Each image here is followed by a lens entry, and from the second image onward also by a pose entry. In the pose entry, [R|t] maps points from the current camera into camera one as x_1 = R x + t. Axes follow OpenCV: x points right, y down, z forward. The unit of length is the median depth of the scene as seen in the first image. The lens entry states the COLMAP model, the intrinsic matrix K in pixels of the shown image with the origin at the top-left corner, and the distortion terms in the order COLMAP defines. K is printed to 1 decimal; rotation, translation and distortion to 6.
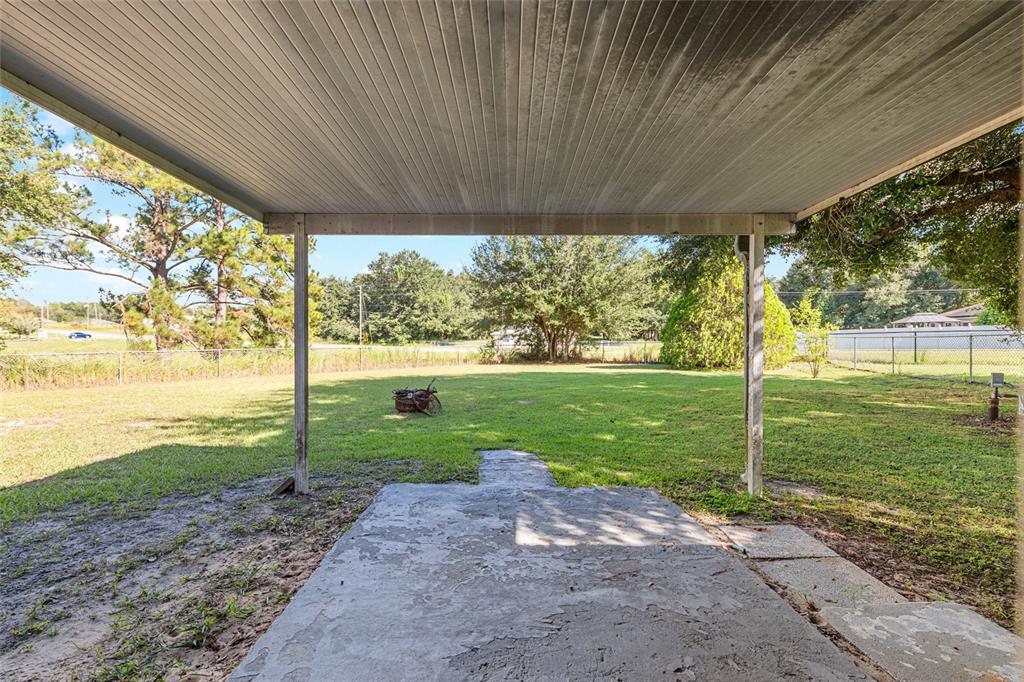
lens RADIAL K [[491.3, 0, 513.2], [0, 491.3, 331.1], [0, 0, 1]] dist [-0.000767, 0.000436]
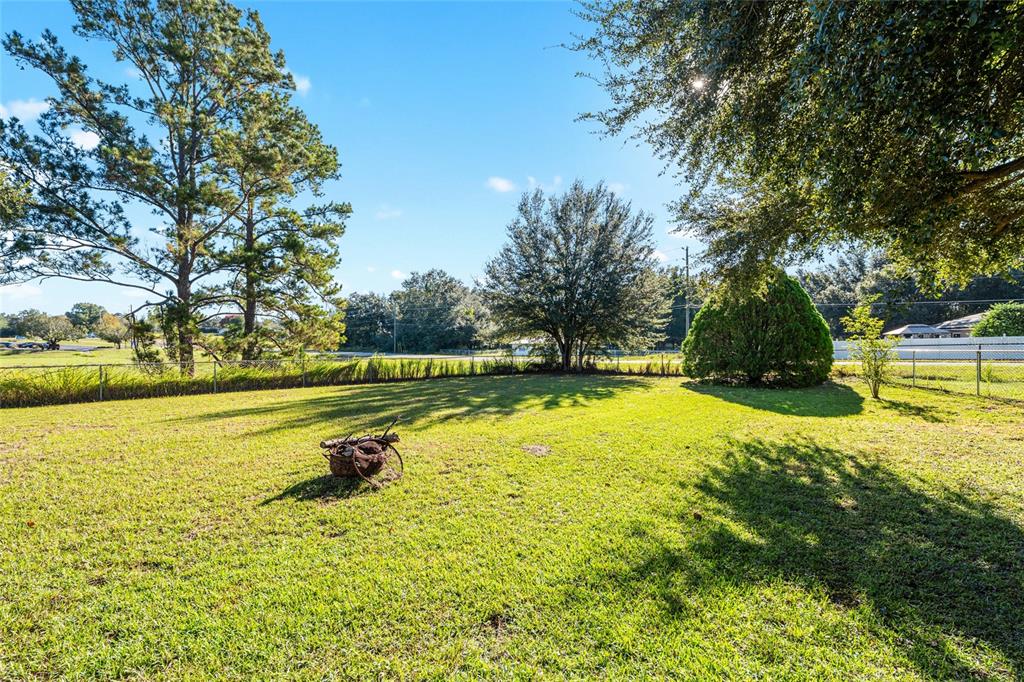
lens RADIAL K [[419.0, 0, 511.3], [0, 419.0, 341.7], [0, 0, 1]] dist [-0.011900, 0.001368]
pose [[0.999038, 0.002009, -0.043797, 0.005560], [-0.001921, 0.999996, 0.002052, -0.002106], [0.043801, -0.001966, 0.999038, 0.150089]]
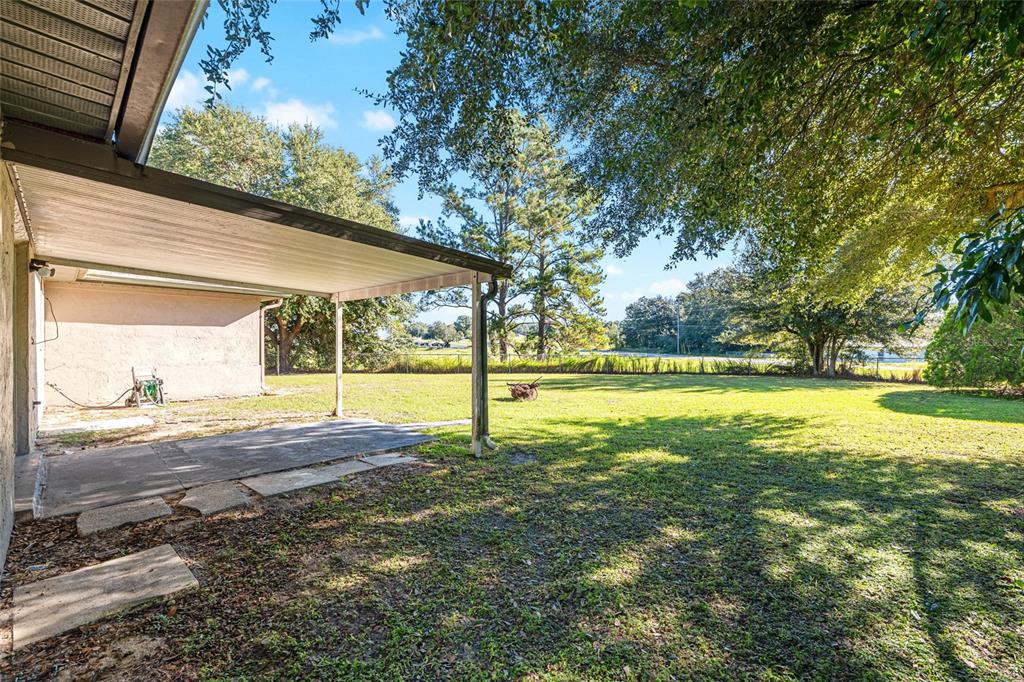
lens RADIAL K [[419.0, 0, 511.5], [0, 419.0, 342.5], [0, 0, 1]] dist [-0.011900, 0.001368]
pose [[0.744613, 0.005563, -0.667473, 0.195467], [-0.004966, 0.999984, 0.002795, -0.002288], [0.667478, 0.001234, 0.744629, 0.013236]]
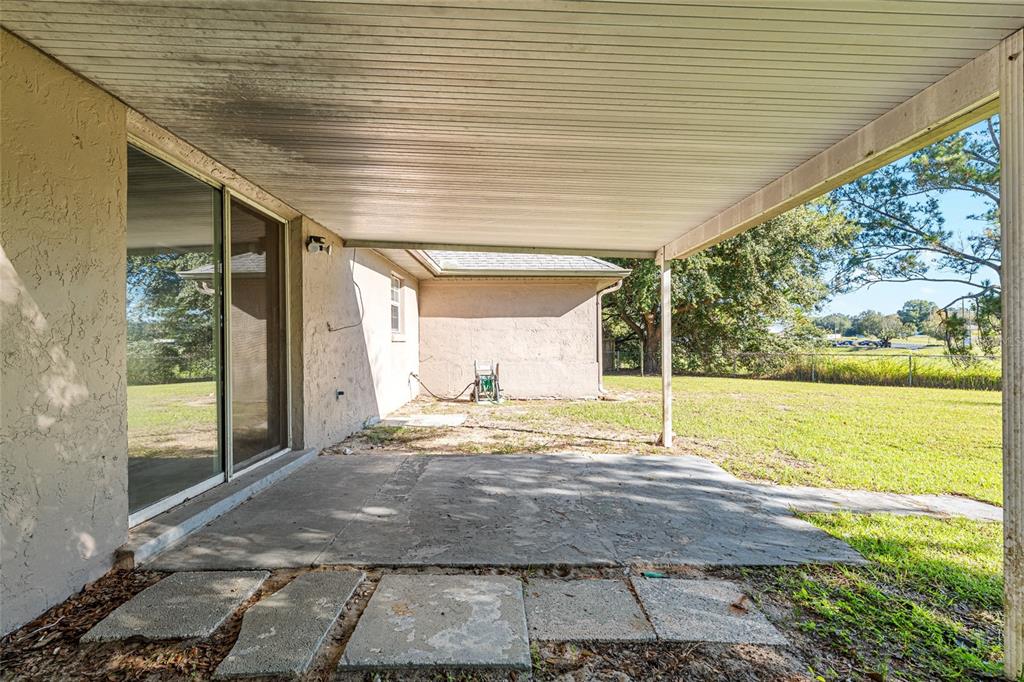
lens RADIAL K [[468.2, 0, 507.0], [0, 468.2, 342.1], [0, 0, 1]] dist [-0.001212, -0.001367]
pose [[0.007490, 0.001856, -0.999970, 0.121728], [0.006682, 0.999976, 0.001906, 0.003997], [0.999950, -0.006696, 0.007477, 0.072529]]
